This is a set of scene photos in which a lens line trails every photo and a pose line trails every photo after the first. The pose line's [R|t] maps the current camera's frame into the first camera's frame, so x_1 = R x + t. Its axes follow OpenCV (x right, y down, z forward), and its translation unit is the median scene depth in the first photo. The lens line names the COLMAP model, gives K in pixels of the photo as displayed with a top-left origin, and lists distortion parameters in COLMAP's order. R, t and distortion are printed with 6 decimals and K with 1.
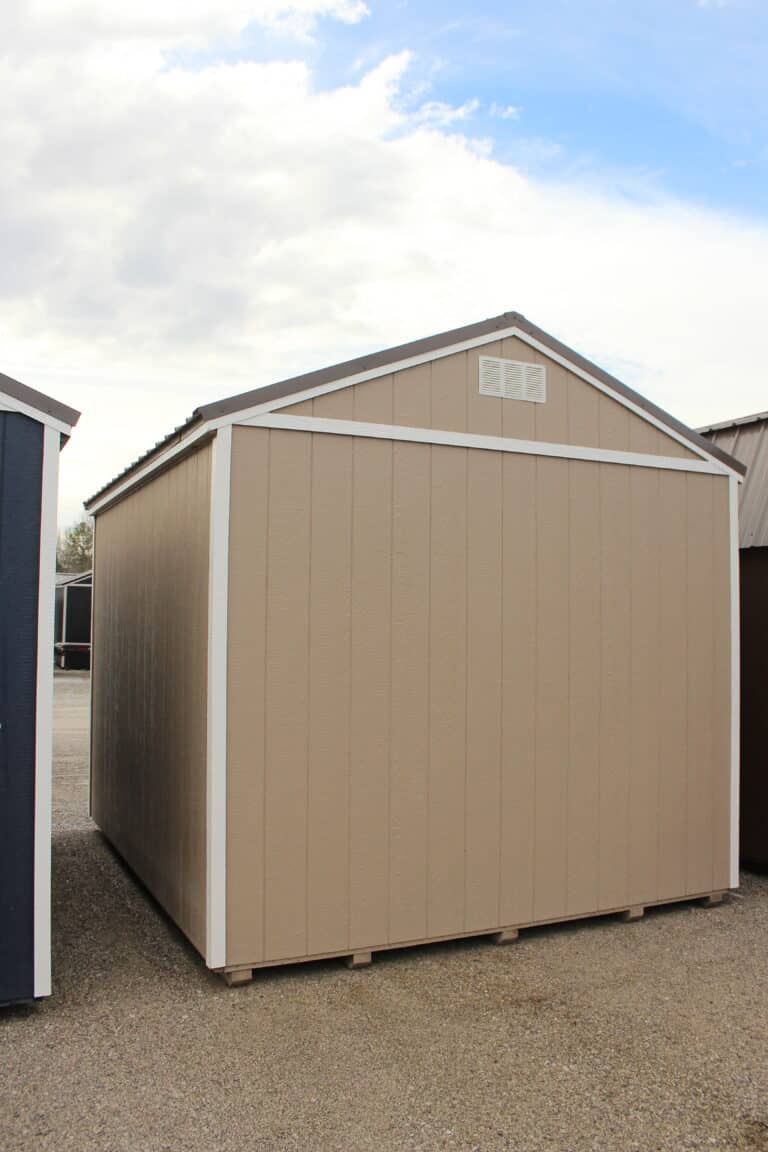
lens RADIAL K [[948.9, 0, 385.9], [0, 948.9, 583.1], [0, 0, 1]] dist [-0.112647, 0.013347]
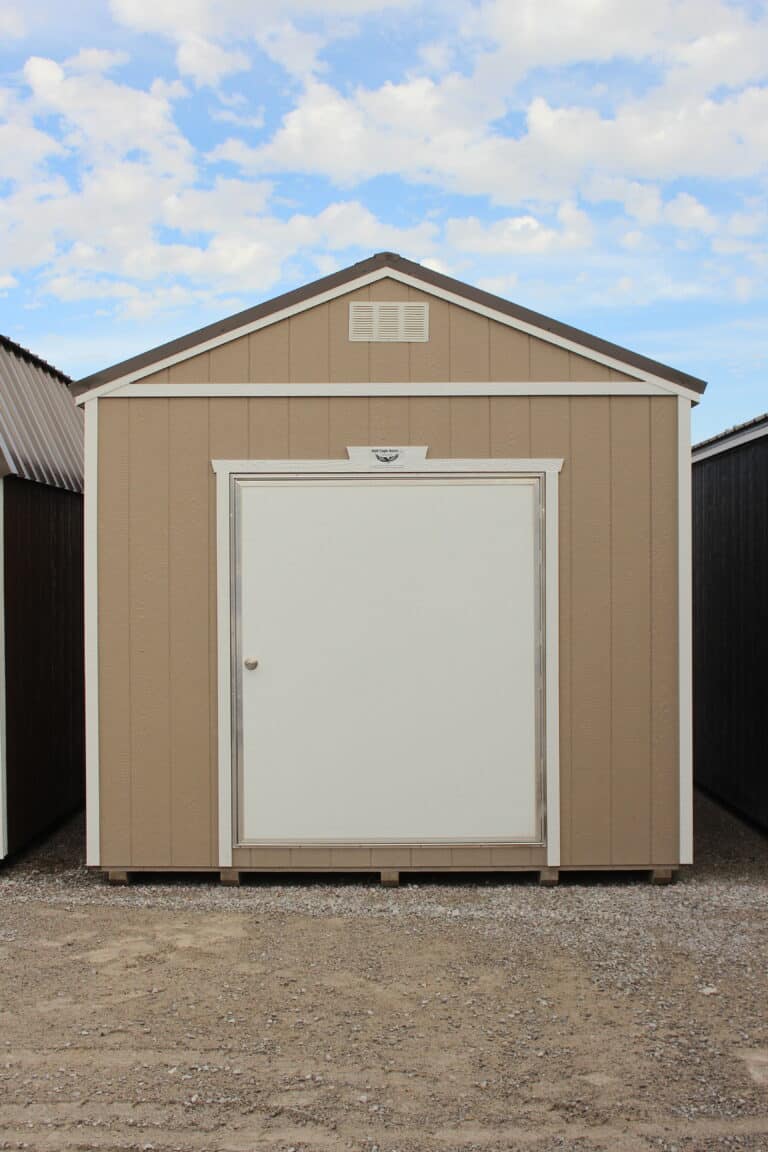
lens RADIAL K [[800.5, 0, 379.4], [0, 800.5, 574.7], [0, 0, 1]] dist [-0.033401, 0.018856]
pose [[0.904995, -0.009131, -0.425323, 0.480835], [0.029928, 0.998659, 0.042240, 0.013603], [0.424367, -0.050956, 0.904055, 0.224657]]
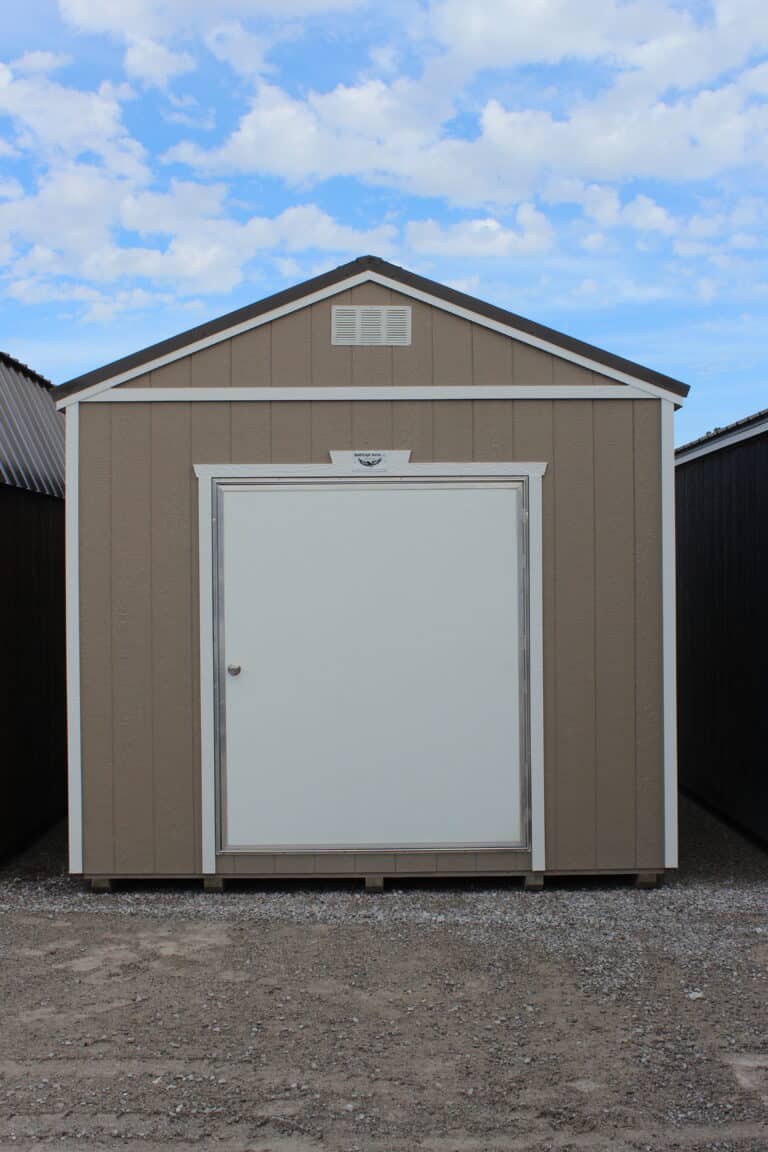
lens RADIAL K [[800.5, 0, 390.1], [0, 800.5, 572.5], [0, 0, 1]] dist [-0.033401, 0.018856]
pose [[0.908487, -0.016148, -0.417602, 0.499378], [0.033364, 0.998866, 0.033959, 0.014995], [0.416580, -0.044784, 0.907995, 0.235984]]
